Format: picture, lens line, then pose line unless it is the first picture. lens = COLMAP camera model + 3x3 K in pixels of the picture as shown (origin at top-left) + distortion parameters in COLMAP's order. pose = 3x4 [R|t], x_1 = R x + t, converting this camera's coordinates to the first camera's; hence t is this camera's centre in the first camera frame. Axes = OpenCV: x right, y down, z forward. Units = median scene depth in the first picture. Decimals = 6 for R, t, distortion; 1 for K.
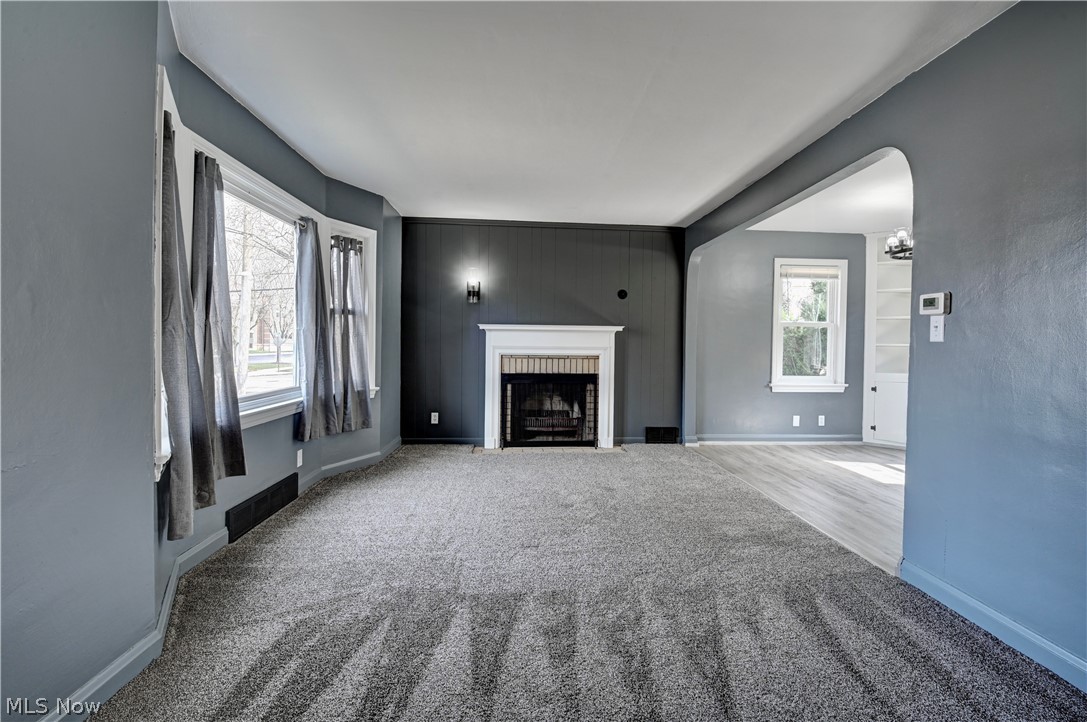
lens RADIAL K [[448.2, 0, 548.6], [0, 448.2, 347.2], [0, 0, 1]] dist [-0.013922, -0.001039]
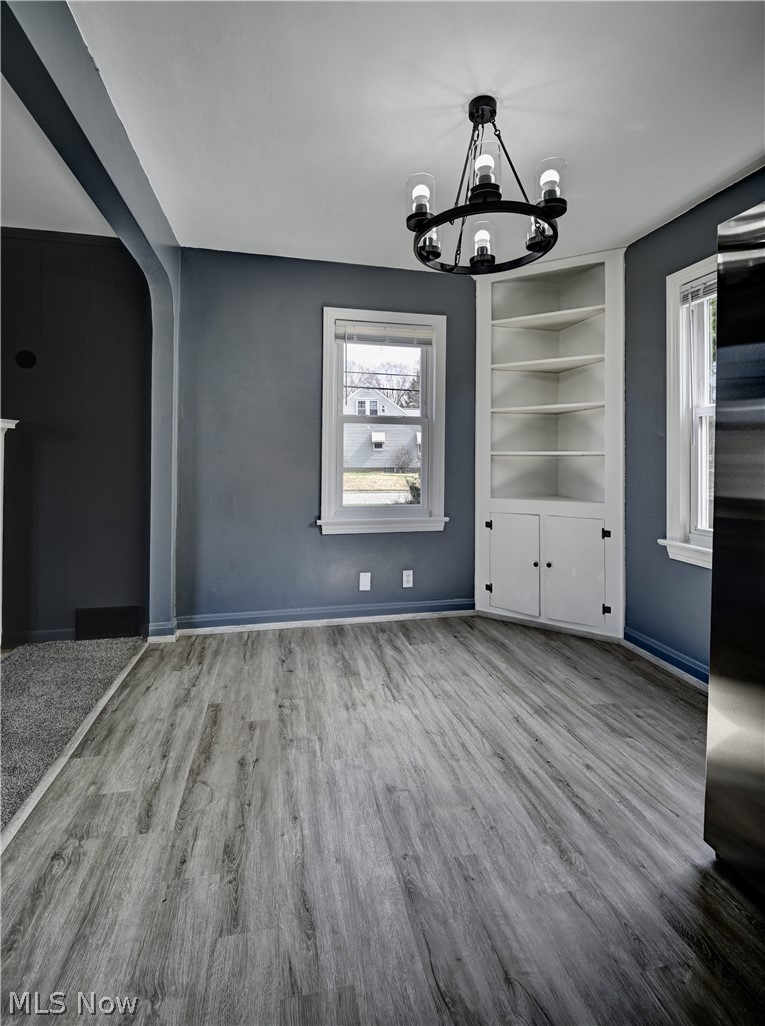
lens RADIAL K [[474.1, 0, 383.4], [0, 474.1, 448.7], [0, 0, 1]] dist [-0.004881, -0.007921]
pose [[0.985385, -0.000738, 0.170341, 0.494981], [0.004026, 0.999812, -0.018959, -0.000673], [-0.170295, 0.019368, 0.985203, 0.386765]]
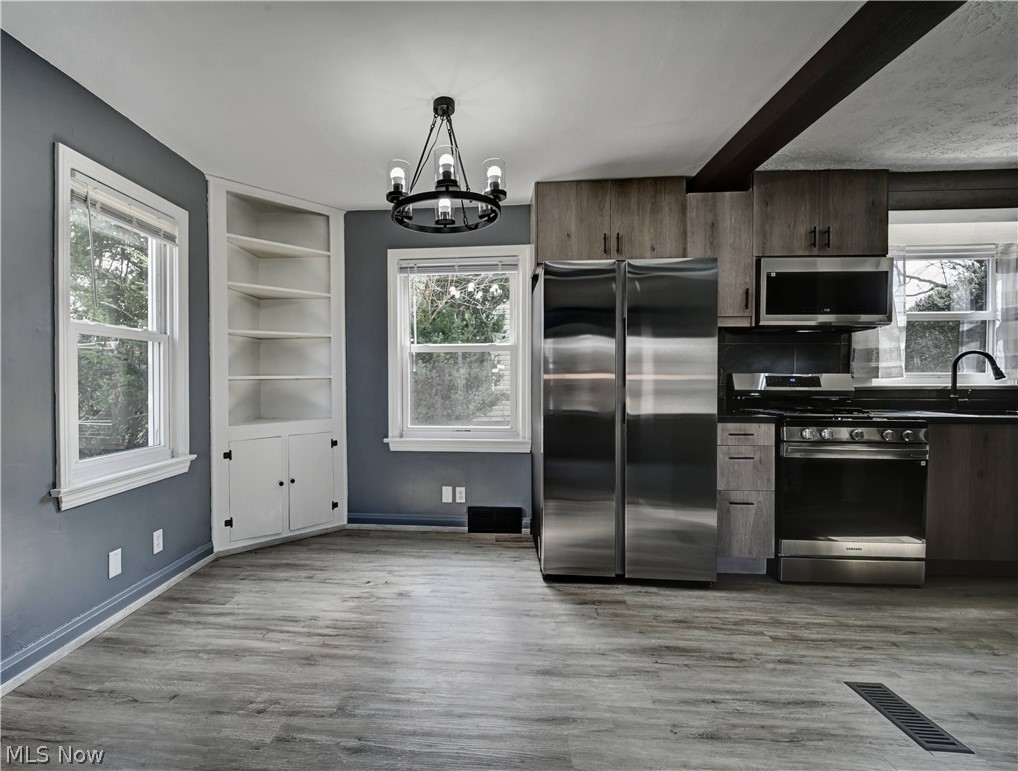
lens RADIAL K [[483.6, 0, 447.4], [0, 483.6, 386.9], [0, 0, 1]] dist [-0.001704, -0.005390]
pose [[0.144105, -0.031025, 0.989076, 0.165729], [0.015617, 0.999455, 0.029075, -0.008600], [-0.989439, 0.011256, 0.144511, 0.655868]]
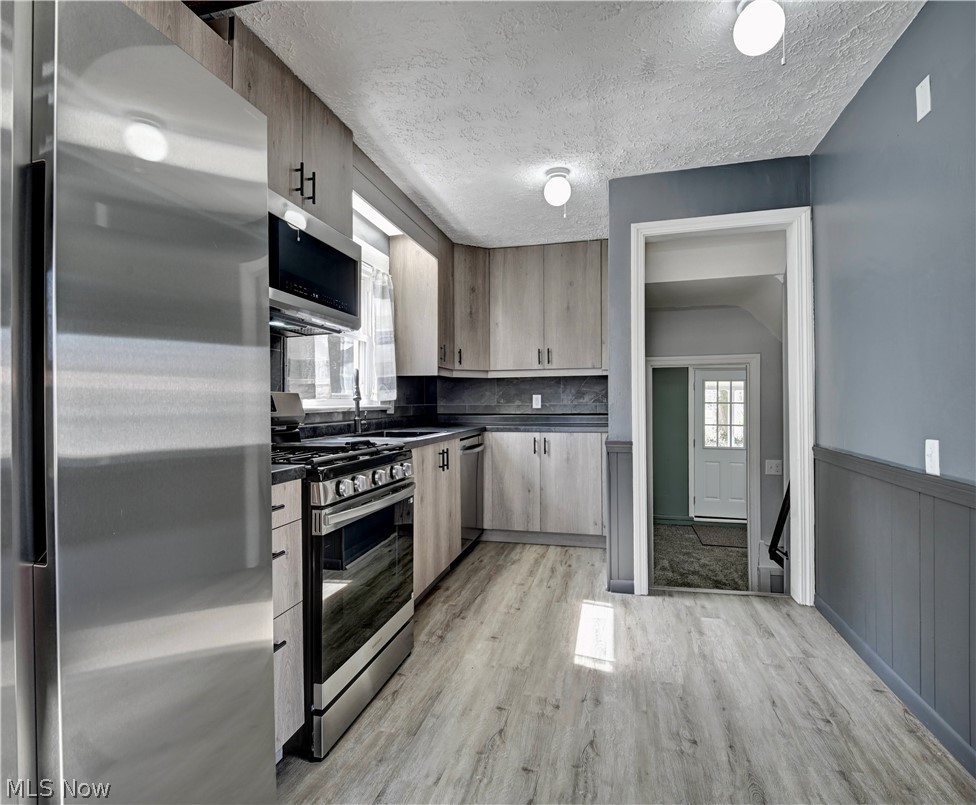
lens RADIAL K [[518.2, 0, 489.4], [0, 518.2, 397.9], [0, 0, 1]] dist [0.004357, -0.004533]
pose [[-0.955352, -0.007777, 0.295369, 0.567939], [-0.004922, 0.999934, 0.010408, 0.000394], [-0.295430, 0.008490, -0.955327, 0.643412]]
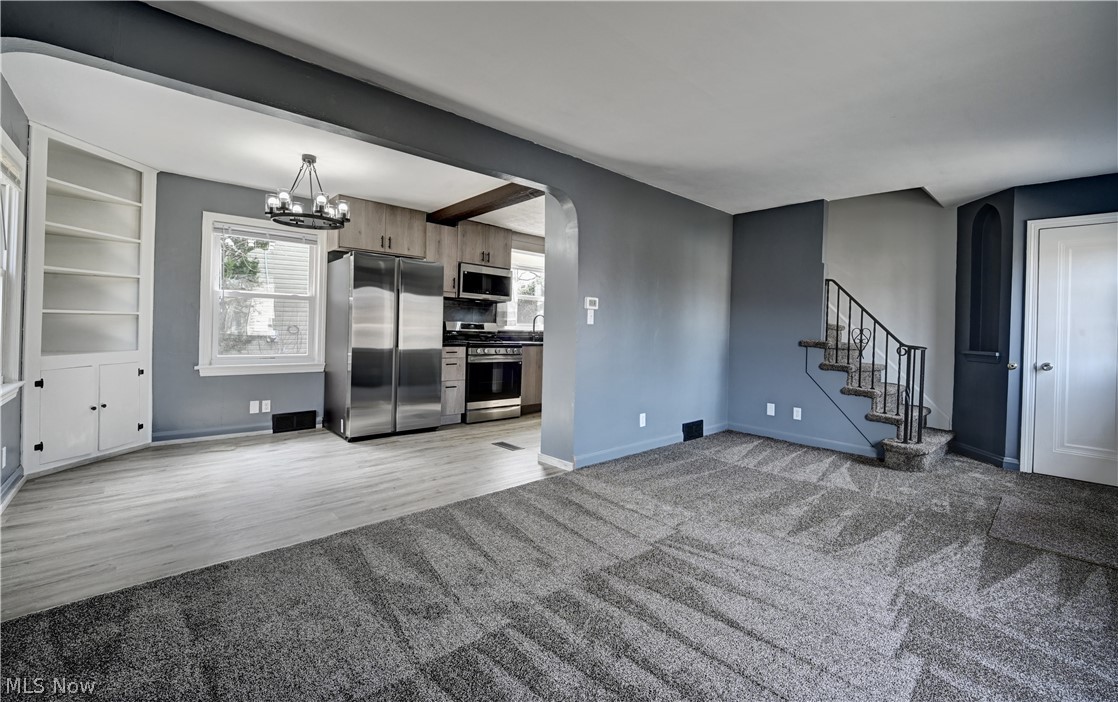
lens RADIAL K [[461.5, 0, 563.4], [0, 461.5, 328.4], [0, 0, 1]] dist [-0.007229, -0.002812]
pose [[-0.633652, -0.029832, 0.773043, -0.216549], [-0.025048, 0.999523, 0.018040, -0.012513], [-0.773213, -0.007932, -0.634097, 0.876120]]
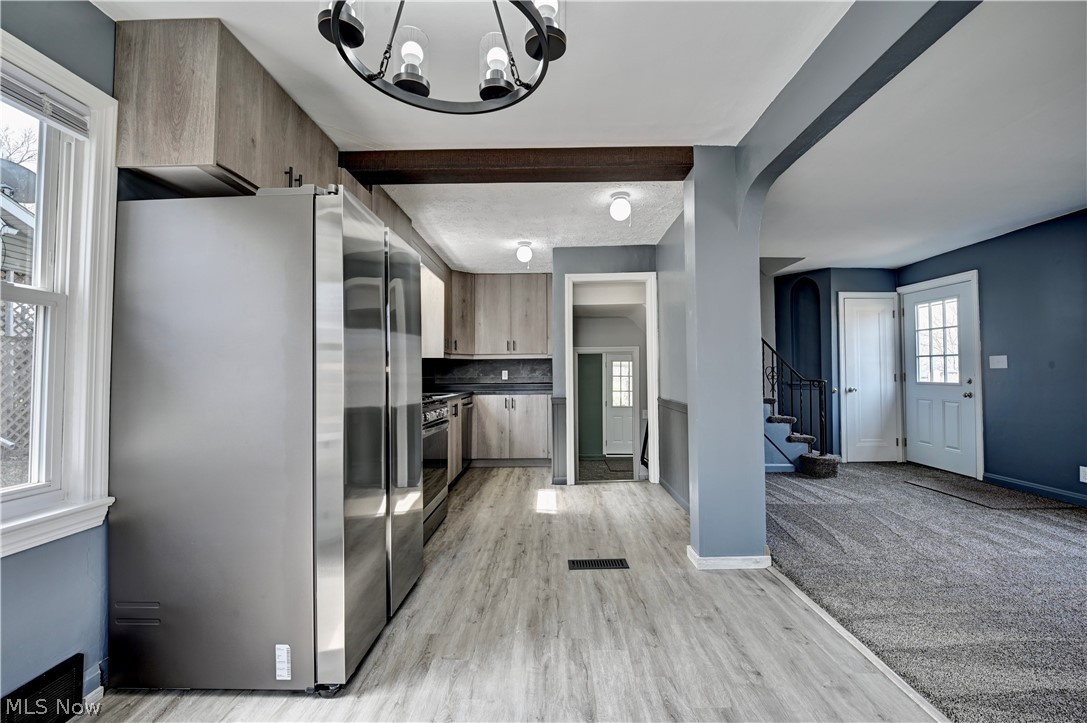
lens RADIAL K [[448.2, 0, 548.7], [0, 448.2, 360.2], [0, 0, 1]] dist [-0.013922, -0.001039]
pose [[-0.997748, -0.006186, 0.066782, 0.561393], [-0.007521, 0.999776, -0.019761, -0.001017], [-0.066645, -0.020218, -0.997572, 0.940575]]
